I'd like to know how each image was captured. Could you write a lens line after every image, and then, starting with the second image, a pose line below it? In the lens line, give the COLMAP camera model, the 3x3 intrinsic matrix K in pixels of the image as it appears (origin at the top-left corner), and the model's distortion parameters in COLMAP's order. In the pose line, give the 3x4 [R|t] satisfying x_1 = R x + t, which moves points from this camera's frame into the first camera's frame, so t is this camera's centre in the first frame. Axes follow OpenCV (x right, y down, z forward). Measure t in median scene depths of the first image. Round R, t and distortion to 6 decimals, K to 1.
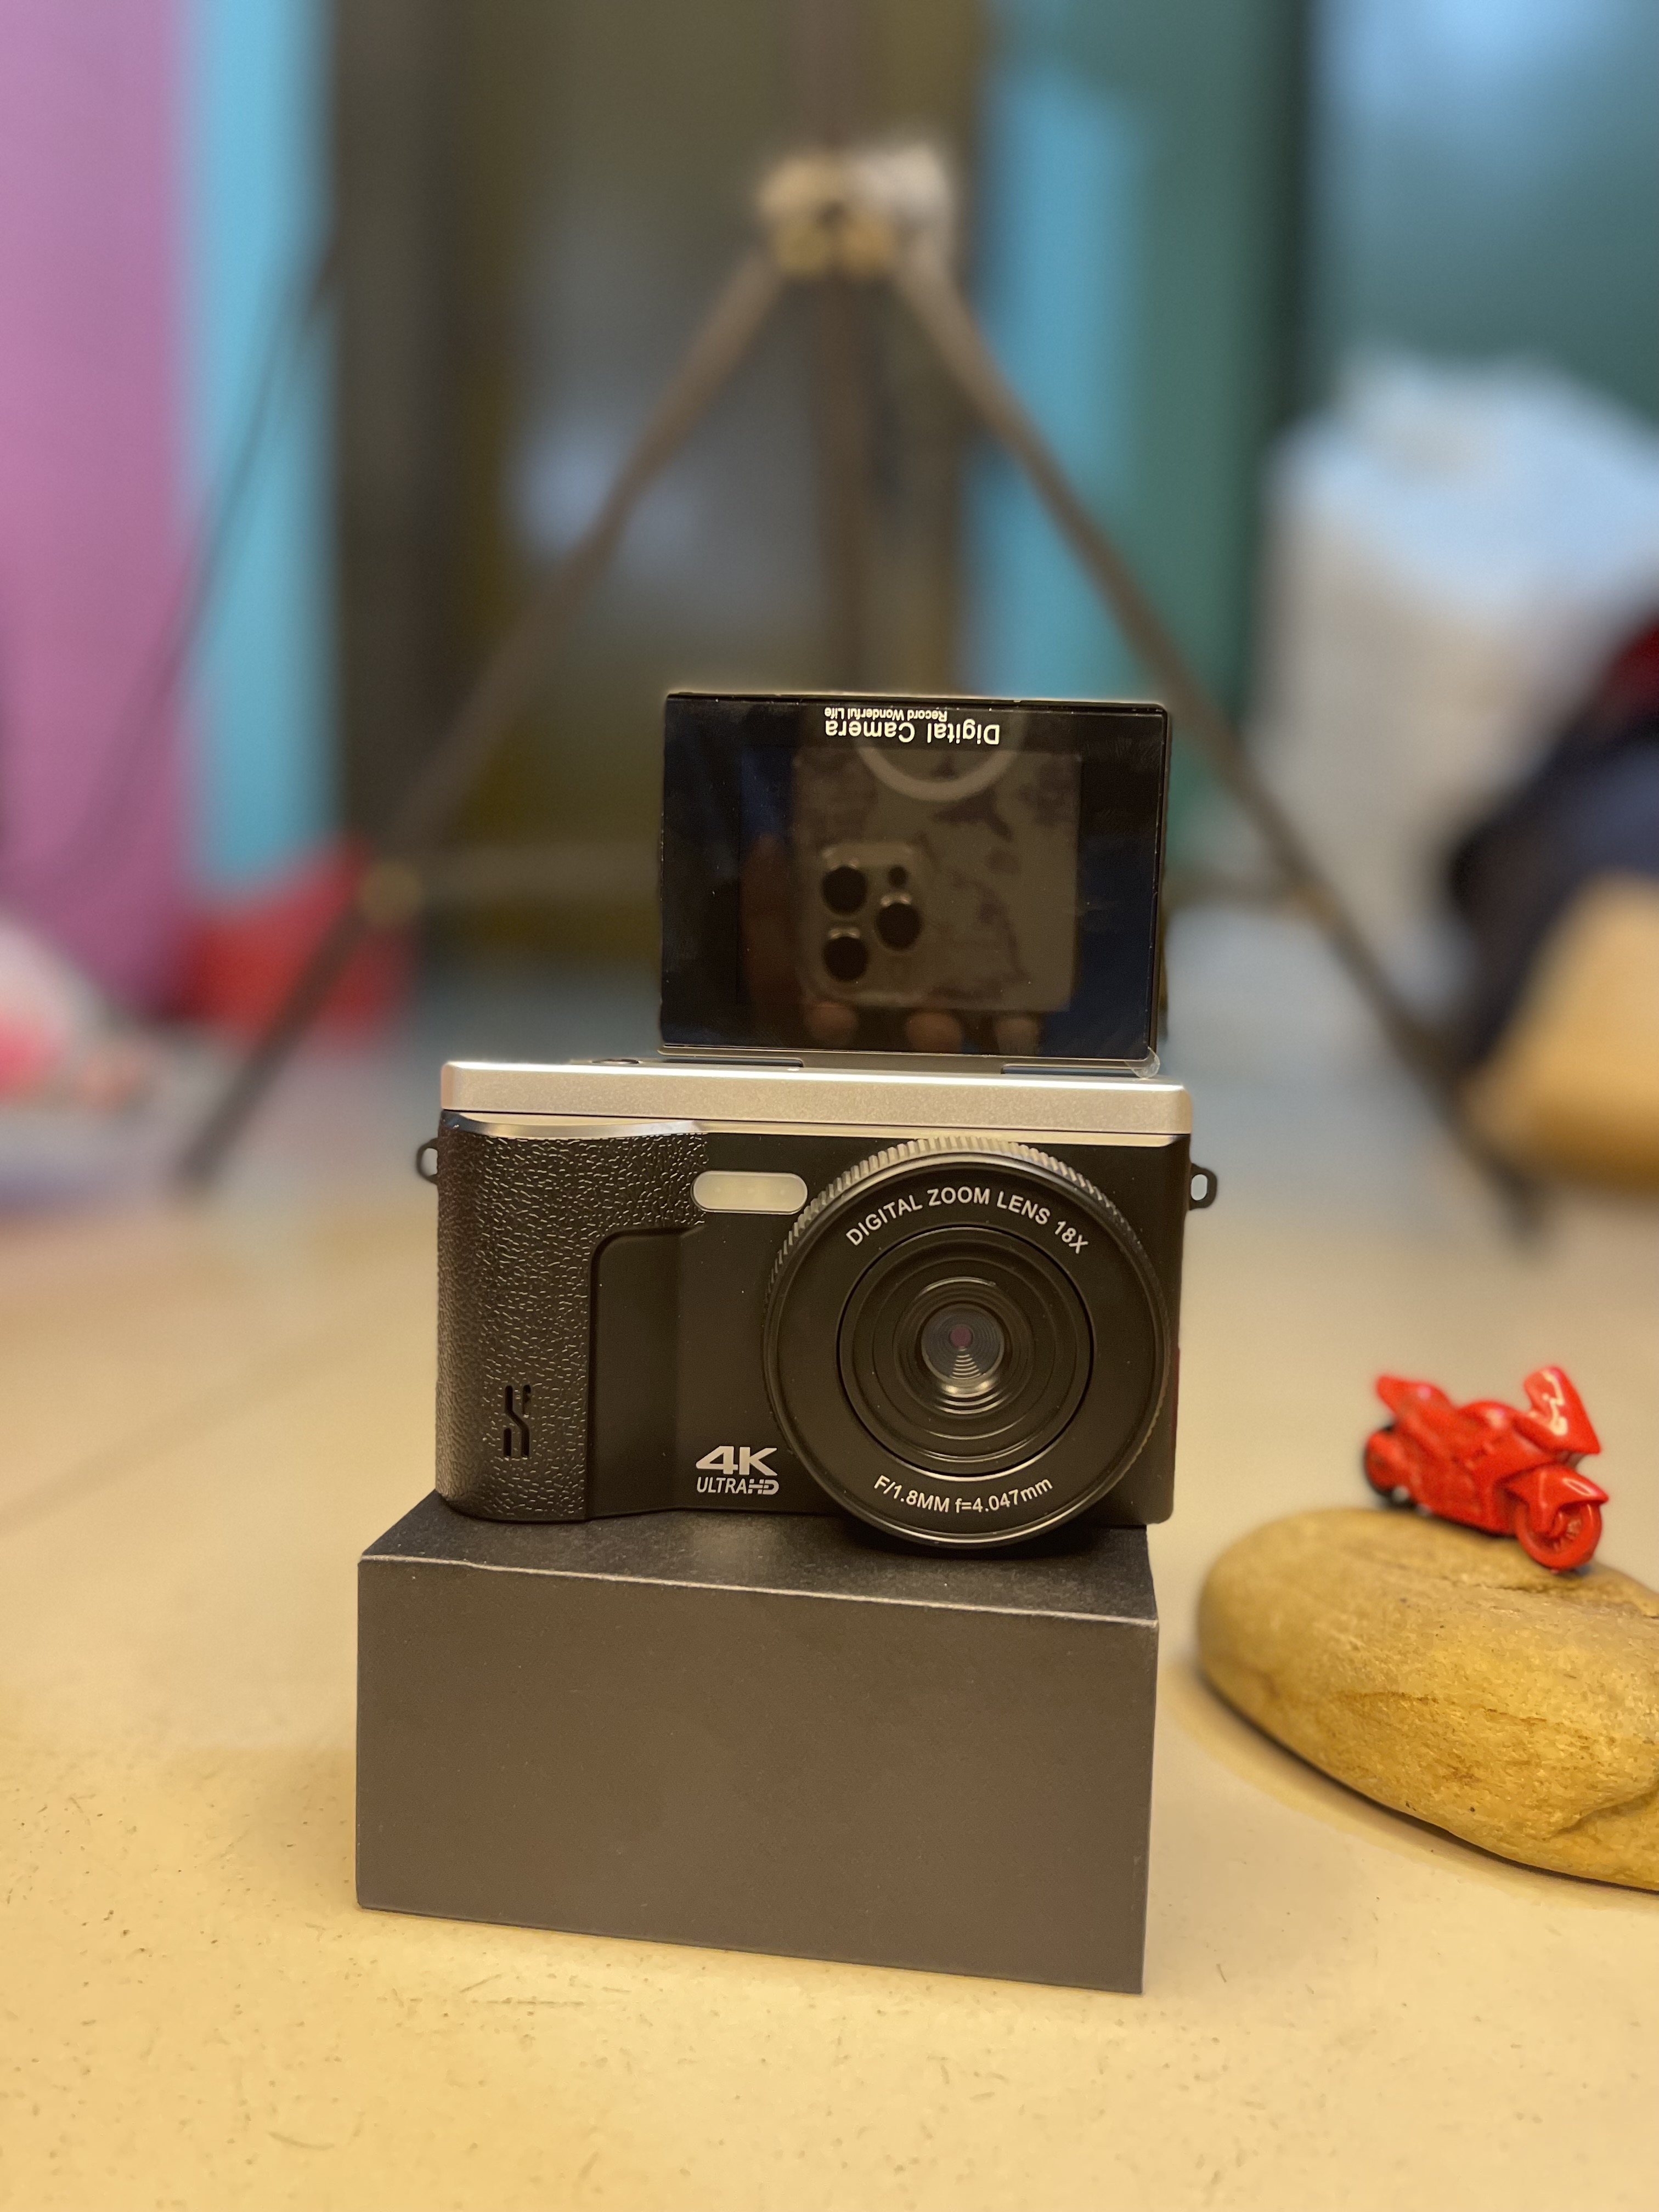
lens RADIAL K [[1672.8, 0, 837.7], [0, 1672.8, 1108.7], [0, 0, 1]] dist [0.068706, -0.109402]
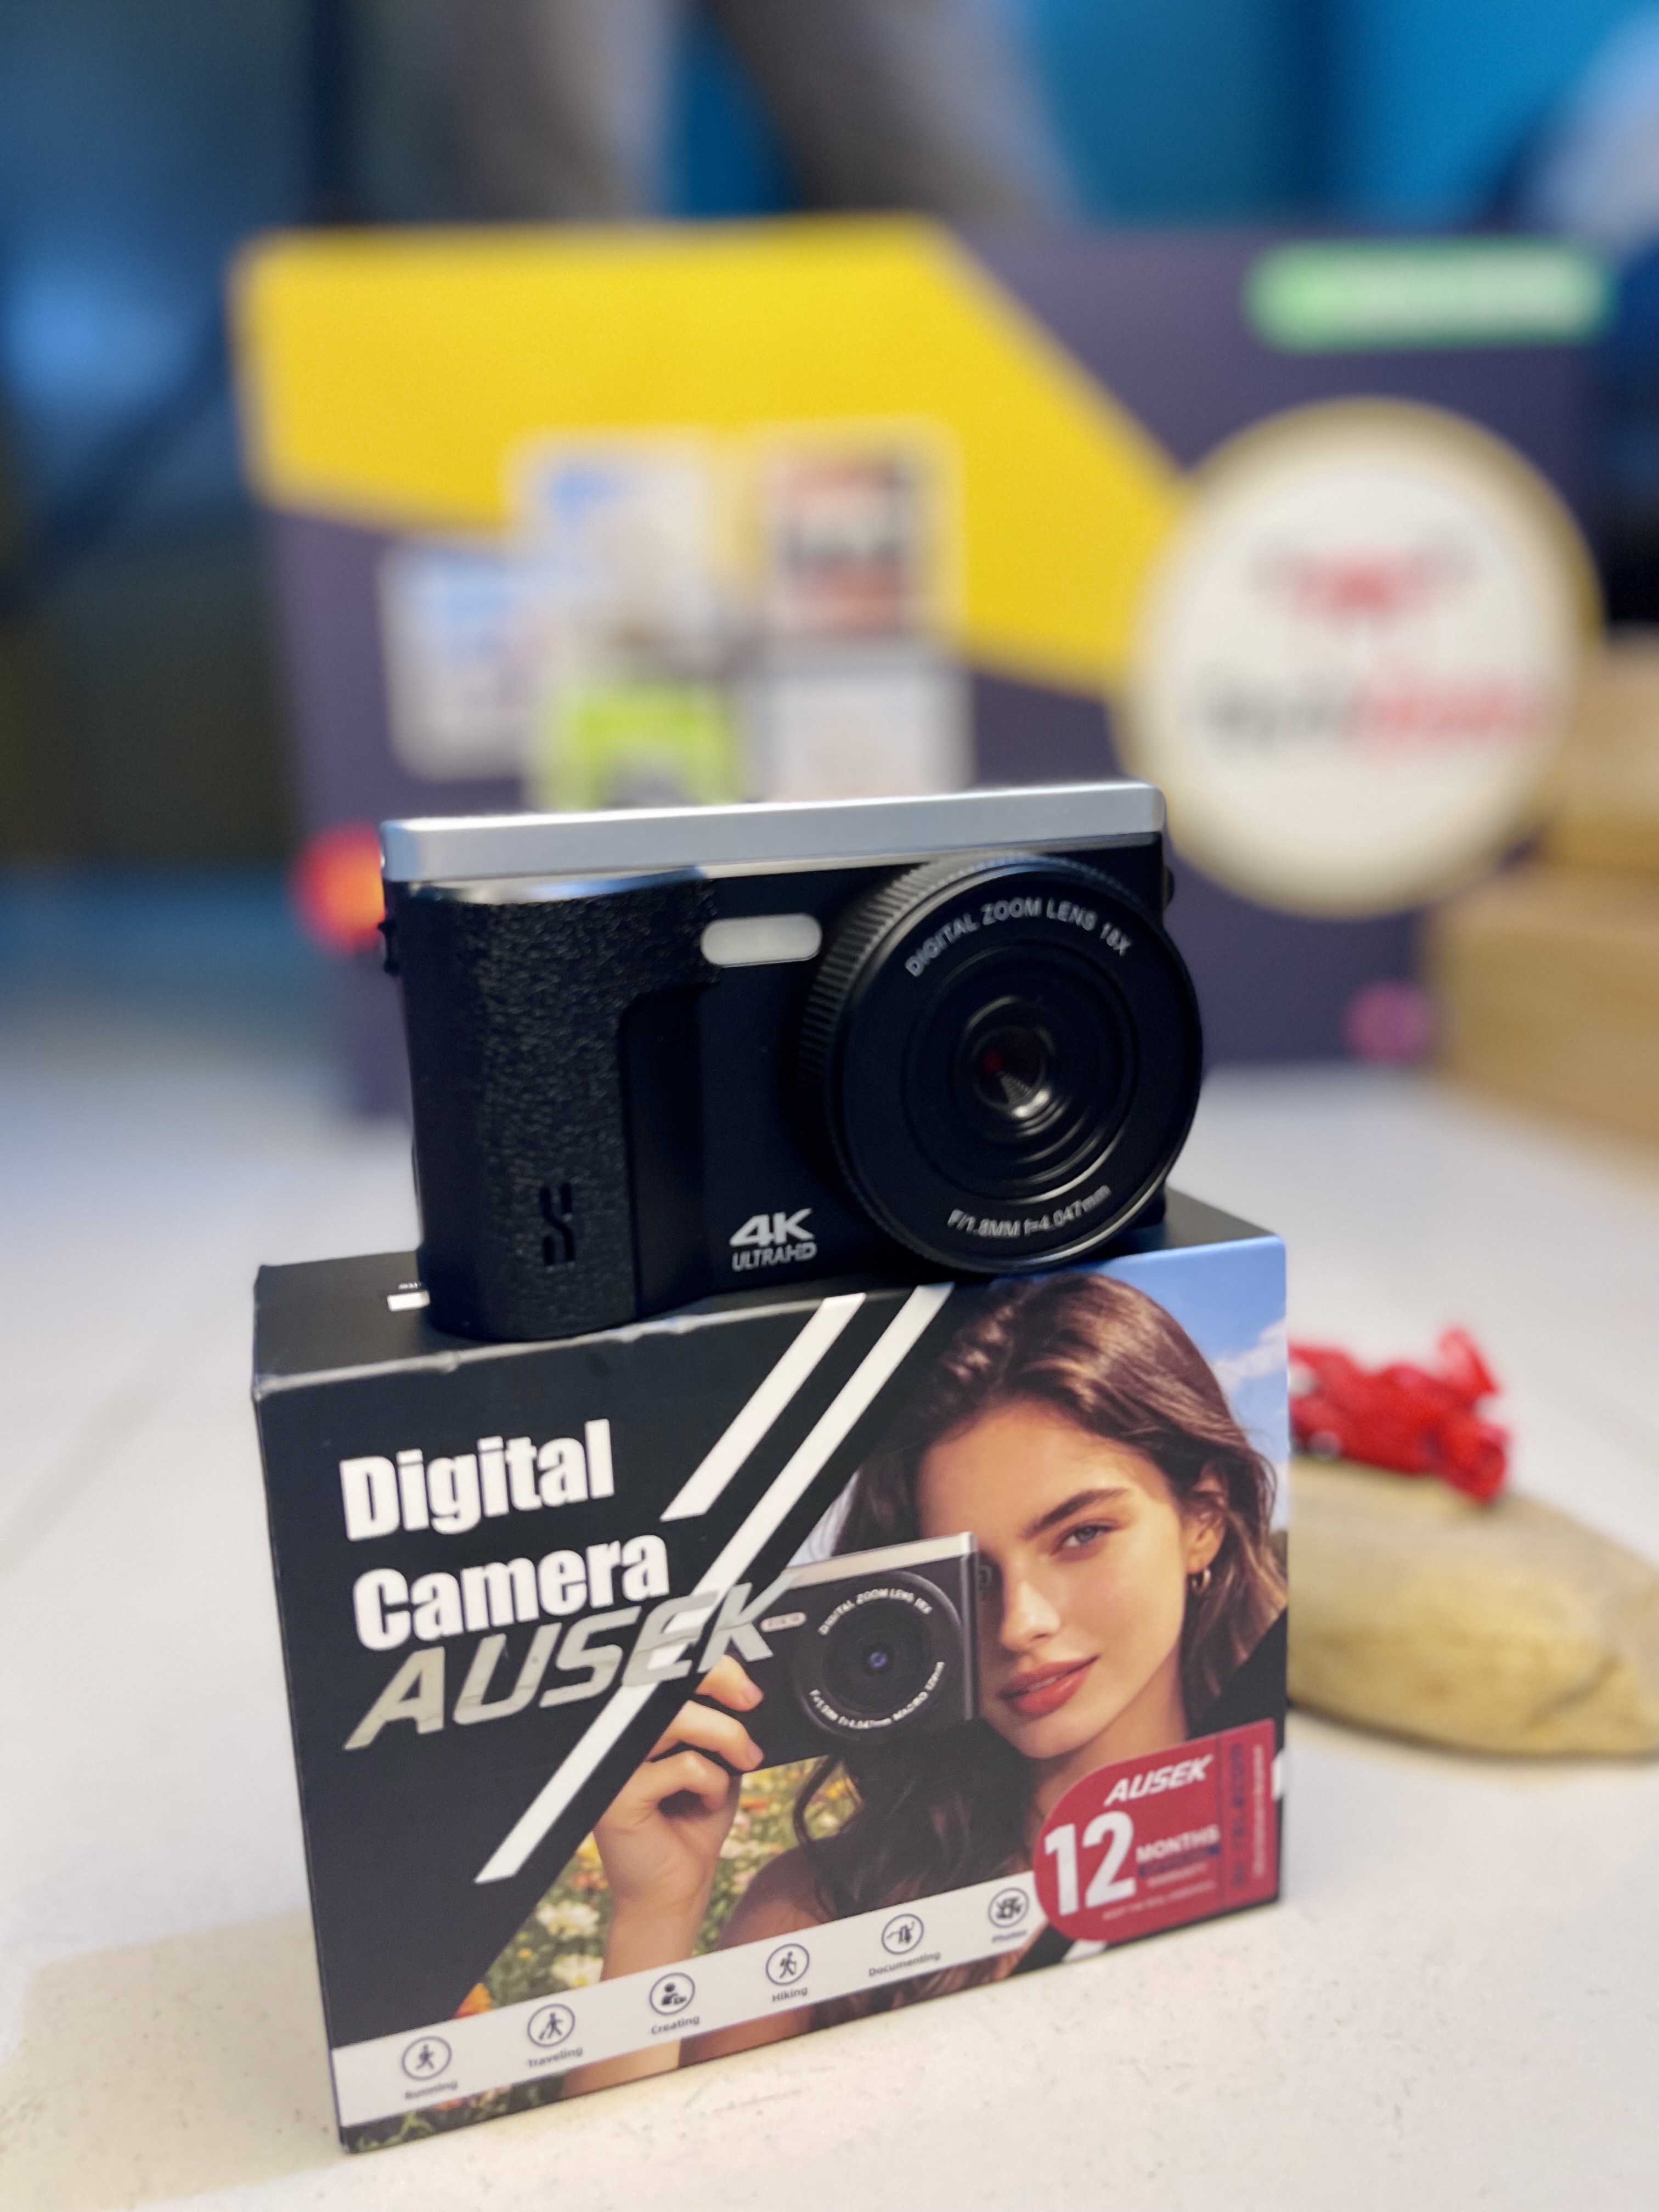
lens RADIAL K [[1677.6, 0, 836.3], [0, 1677.6, 1110.7], [0, 0, 1]] dist [0.061396, -0.101034]
pose [[0.921071, -0.149885, 0.359392, -0.360633], [0.108297, 0.985140, 0.133304, 0.024890], [-0.374032, -0.083862, 0.923617, 0.133735]]
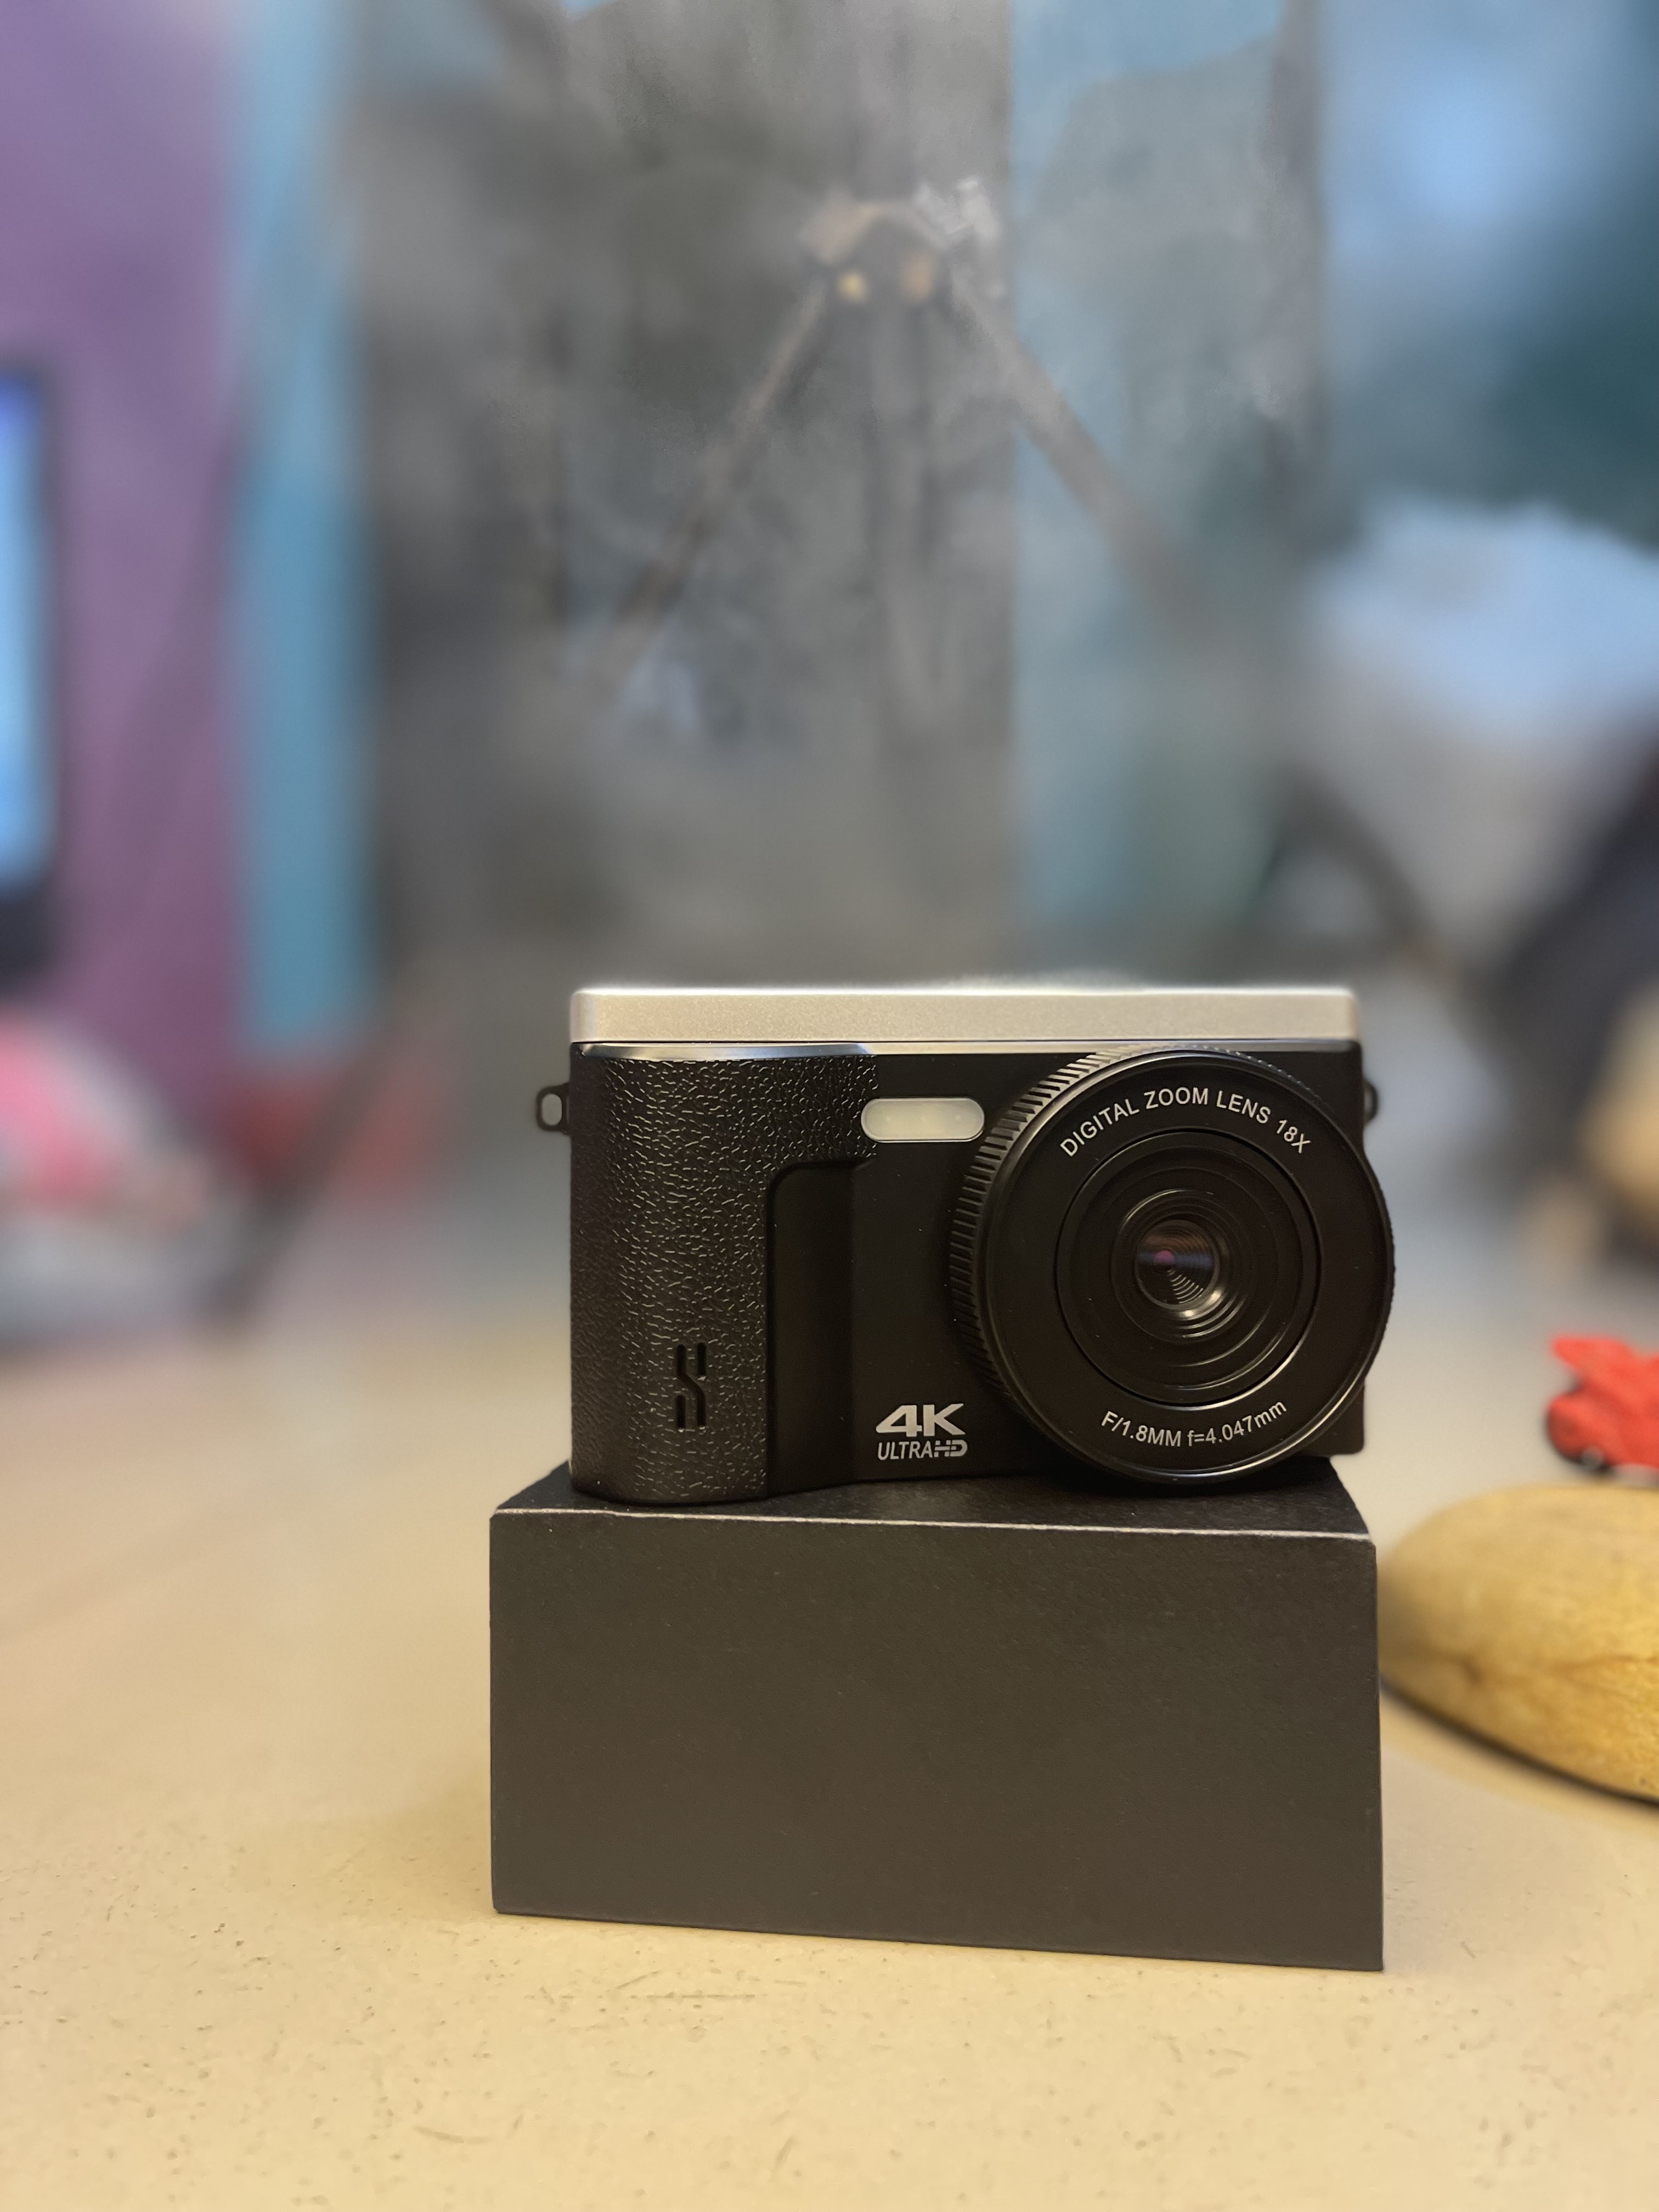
lens RADIAL K [[1677.6, 0, 836.3], [0, 1677.6, 1110.7], [0, 0, 1]] dist [0.061396, -0.101034]
pose [[0.982894, -0.040352, 0.179696, -0.265500], [0.056070, 0.994949, -0.083265, 0.119726], [-0.175429, 0.091916, 0.980192, 0.112974]]
